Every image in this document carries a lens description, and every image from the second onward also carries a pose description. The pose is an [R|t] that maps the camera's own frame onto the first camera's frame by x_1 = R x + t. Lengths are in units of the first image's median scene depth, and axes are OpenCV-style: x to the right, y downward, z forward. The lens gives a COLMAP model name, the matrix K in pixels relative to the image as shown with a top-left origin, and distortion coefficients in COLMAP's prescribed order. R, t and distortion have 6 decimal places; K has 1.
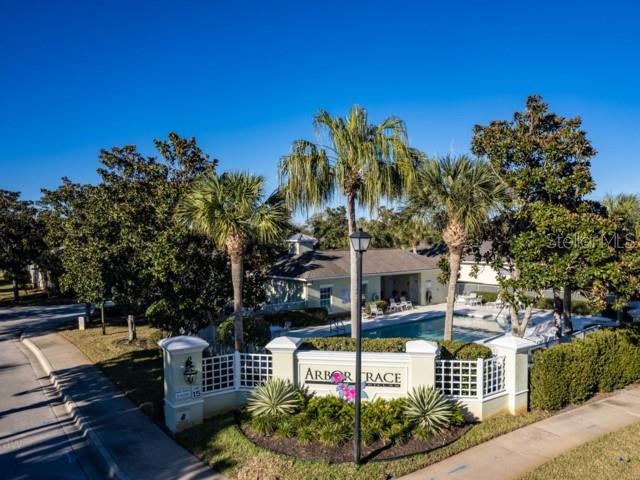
lens RADIAL K [[506.8, 0, 321.8], [0, 506.8, 237.9], [0, 0, 1]] dist [-0.002043, 0.002534]
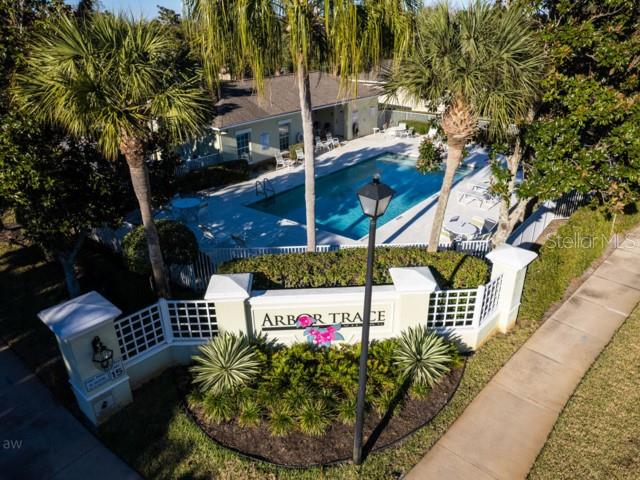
lens RADIAL K [[478.4, 0, 326.9], [0, 478.4, 241.0], [0, 0, 1]] dist [-0.018602, 0.003200]
pose [[0.972793, -0.102178, 0.207925, -0.075652], [0.003692, 0.904212, 0.427069, -0.147056], [-0.231645, -0.414682, 0.879988, 0.402460]]
